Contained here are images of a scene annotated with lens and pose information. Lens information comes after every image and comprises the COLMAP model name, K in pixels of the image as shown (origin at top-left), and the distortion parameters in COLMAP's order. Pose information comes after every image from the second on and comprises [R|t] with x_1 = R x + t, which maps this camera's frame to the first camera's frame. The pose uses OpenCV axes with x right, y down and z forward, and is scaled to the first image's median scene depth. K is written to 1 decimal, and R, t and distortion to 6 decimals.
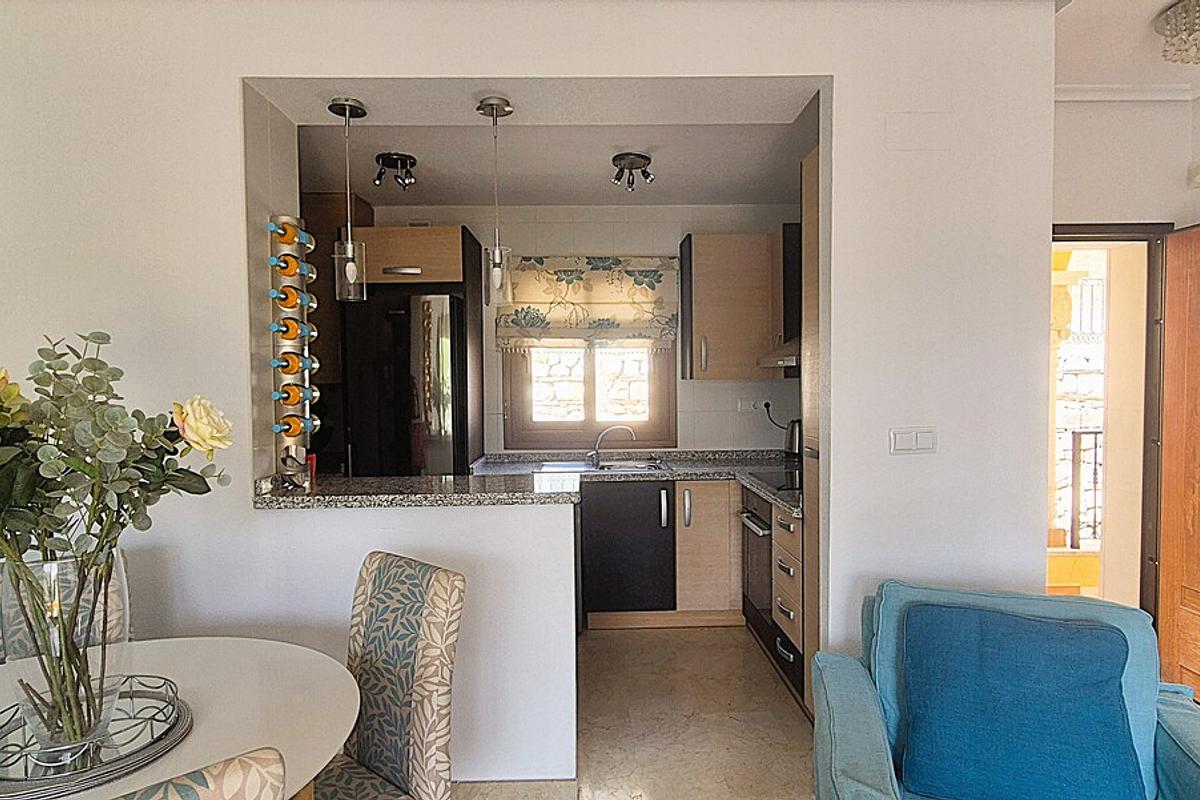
lens RADIAL K [[708.5, 0, 599.9], [0, 708.5, 398.1], [0, 0, 1]] dist [0.007574, 0.000473]
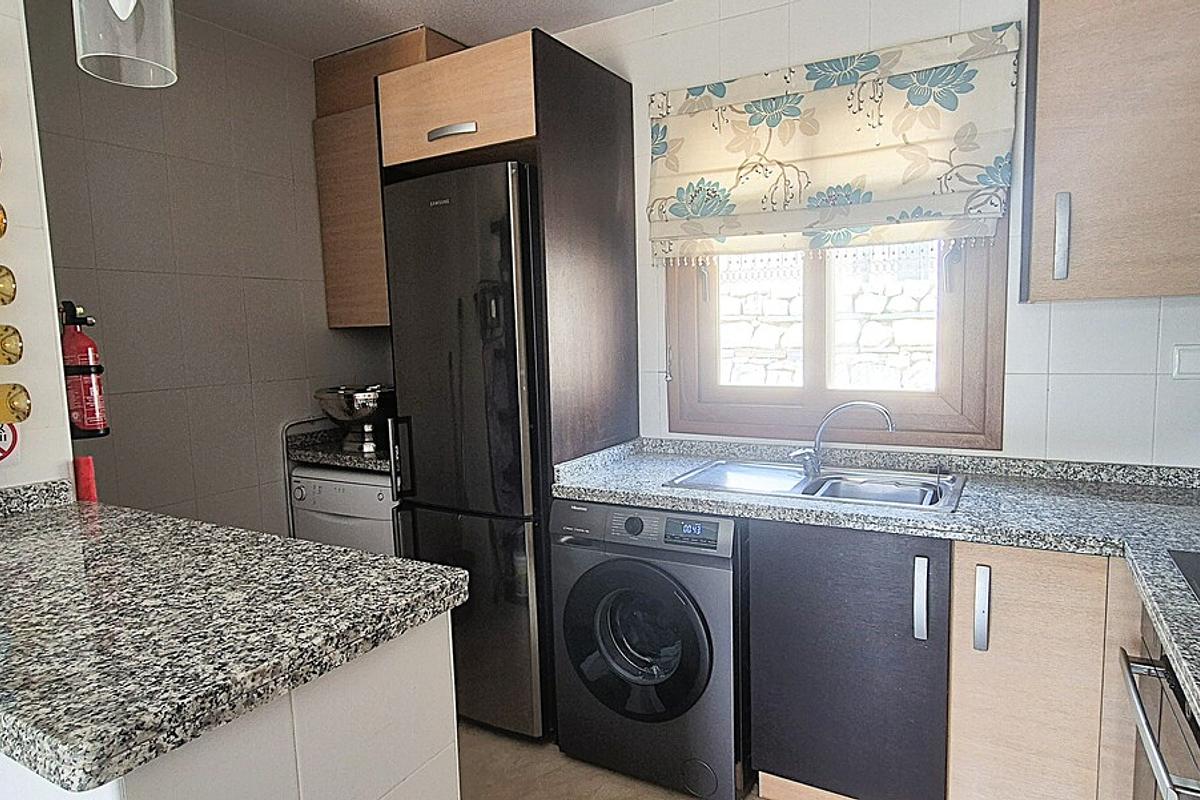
lens RADIAL K [[708.5, 0, 609.2], [0, 708.5, 402.4], [0, 0, 1]] dist [0.007574, 0.000473]
pose [[0.857856, 0.039028, -0.512406, 0.128801], [0.004867, 0.996450, 0.084043, -0.002712], [0.513867, -0.074591, 0.854621, 0.476682]]
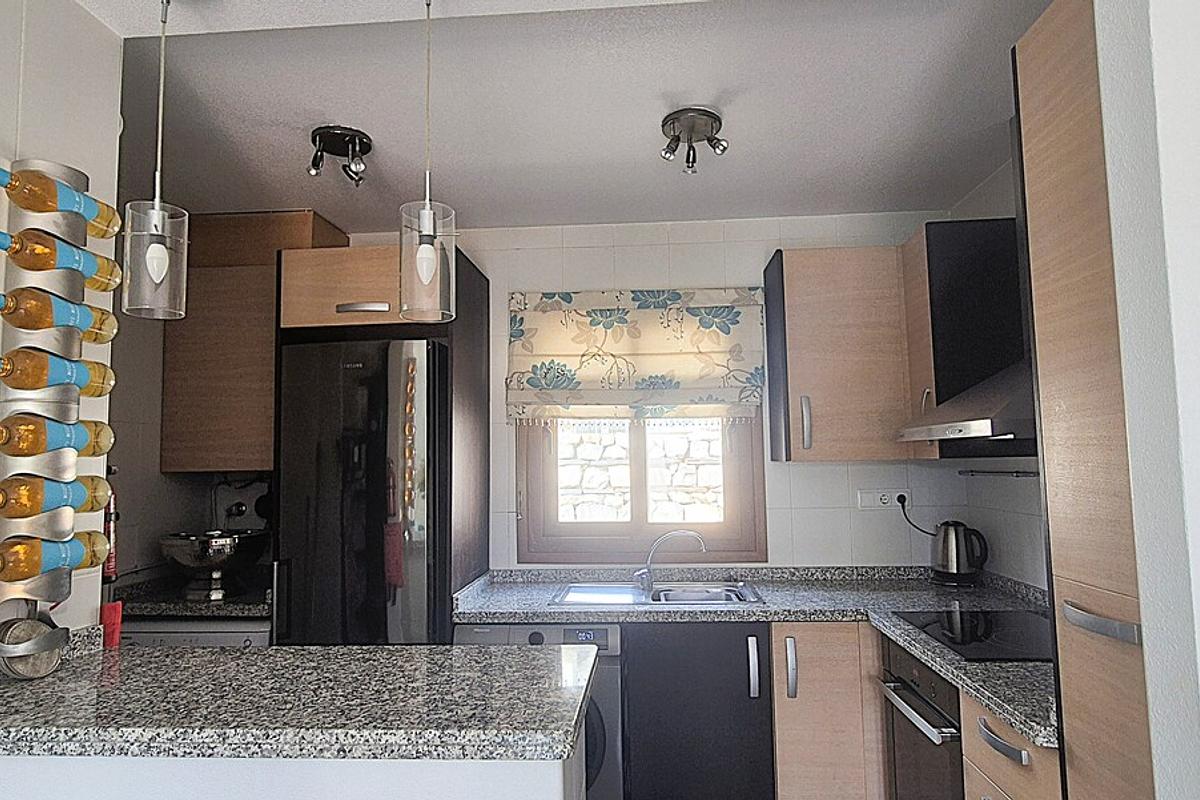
lens RADIAL K [[708.5, 0, 602.0], [0, 708.5, 403.9], [0, 0, 1]] dist [0.007574, 0.000473]
pose [[0.995663, -0.013290, -0.092074, 0.015512], [0.003182, 0.994029, -0.109073, -0.007690], [0.092974, 0.108307, 0.989760, 0.301288]]
